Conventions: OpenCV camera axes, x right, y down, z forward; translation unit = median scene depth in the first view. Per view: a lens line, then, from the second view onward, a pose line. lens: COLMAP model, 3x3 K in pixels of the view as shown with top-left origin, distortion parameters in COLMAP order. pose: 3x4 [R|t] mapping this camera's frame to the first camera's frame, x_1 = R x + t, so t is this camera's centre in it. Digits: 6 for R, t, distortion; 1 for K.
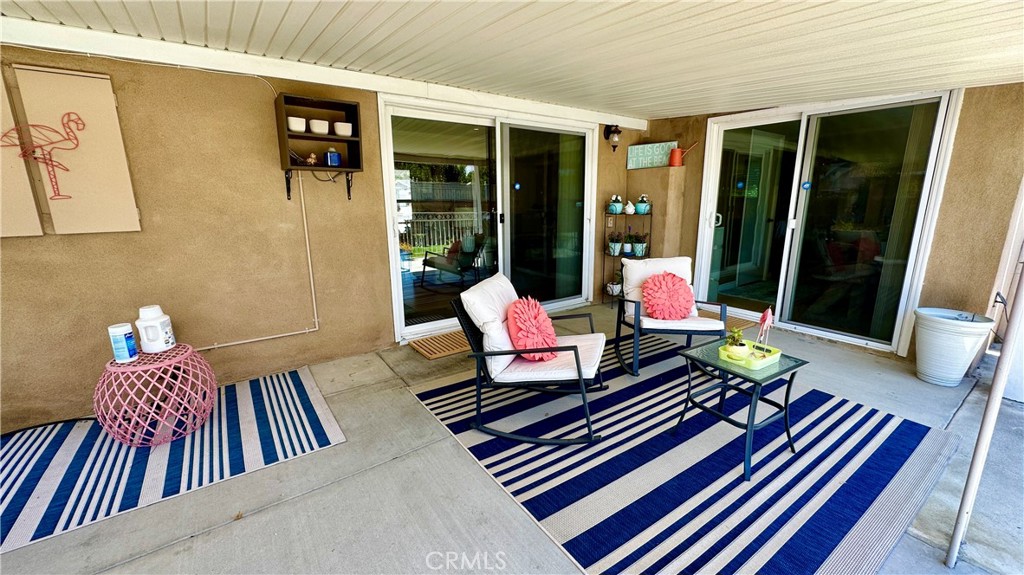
lens RADIAL K [[408.9, 0, 510.7], [0, 408.9, 287.9], [0, 0, 1]] dist [-0.005225, 0.001067]
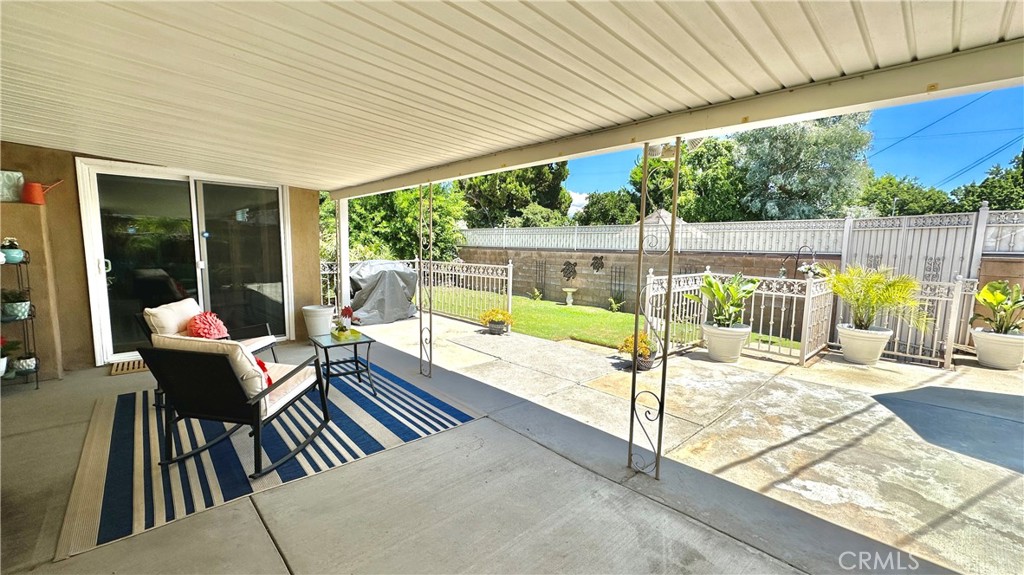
lens RADIAL K [[408.9, 0, 510.5], [0, 408.9, 289.4], [0, 0, 1]] dist [-0.005225, 0.001067]
pose [[-0.129207, -0.106689, 0.985861, -0.673404], [0.198417, 0.971308, 0.131119, -0.064898], [-0.971564, 0.212554, -0.104331, 0.254181]]
